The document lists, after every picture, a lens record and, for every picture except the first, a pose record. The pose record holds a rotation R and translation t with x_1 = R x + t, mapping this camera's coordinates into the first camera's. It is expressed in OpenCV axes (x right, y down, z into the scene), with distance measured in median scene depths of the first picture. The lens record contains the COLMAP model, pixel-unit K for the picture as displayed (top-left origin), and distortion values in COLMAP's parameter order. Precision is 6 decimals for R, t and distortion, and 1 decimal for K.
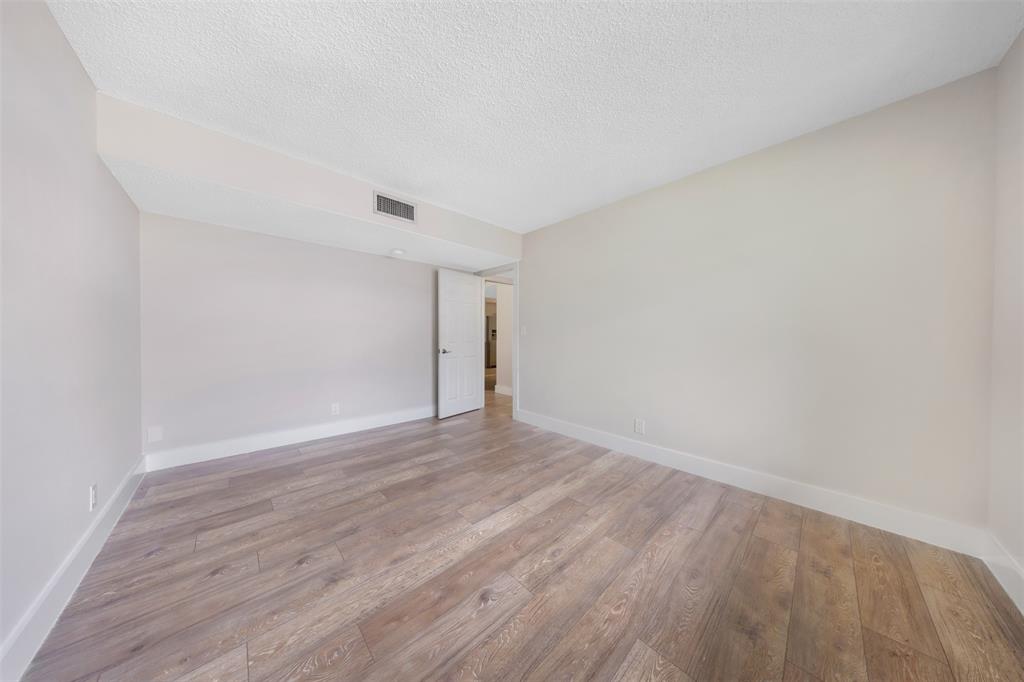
lens RADIAL K [[299.7, 0, 509.0], [0, 299.7, 331.2], [0, 0, 1]] dist [0.000885, -0.000858]
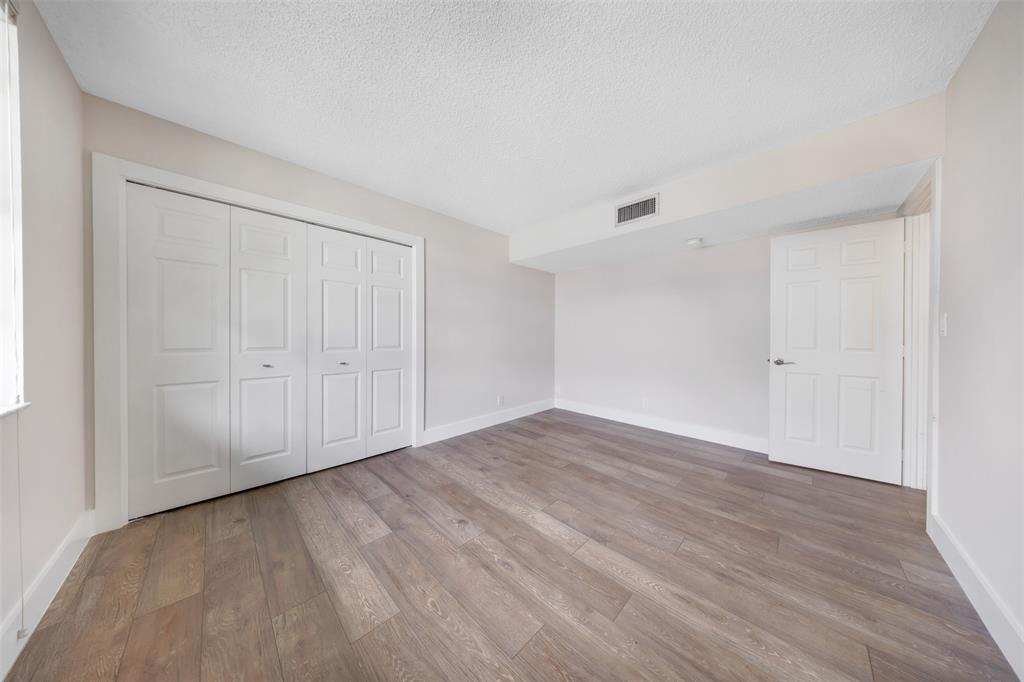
lens RADIAL K [[299.7, 0, 509.7], [0, 299.7, 336.9], [0, 0, 1]] dist [0.000885, -0.000858]
pose [[0.031309, 0.000079, -0.999510, 0.953755], [0.007378, 0.999973, 0.000310, 0.013446], [0.999483, -0.007384, 0.031307, 0.849349]]
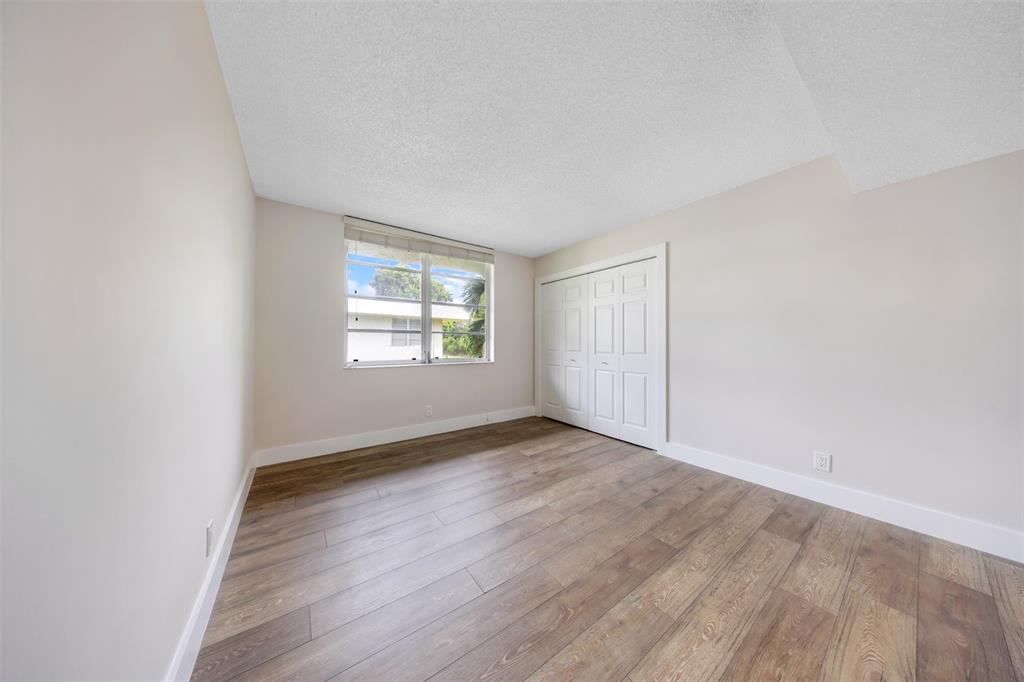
lens RADIAL K [[299.7, 0, 508.4], [0, 299.7, 342.7], [0, 0, 1]] dist [0.000885, -0.000858]
pose [[-0.989955, -0.005043, 0.141291, -0.131879], [-0.007279, 0.999856, -0.015319, 0.031613], [-0.141193, -0.016194, -0.989850, 2.169490]]
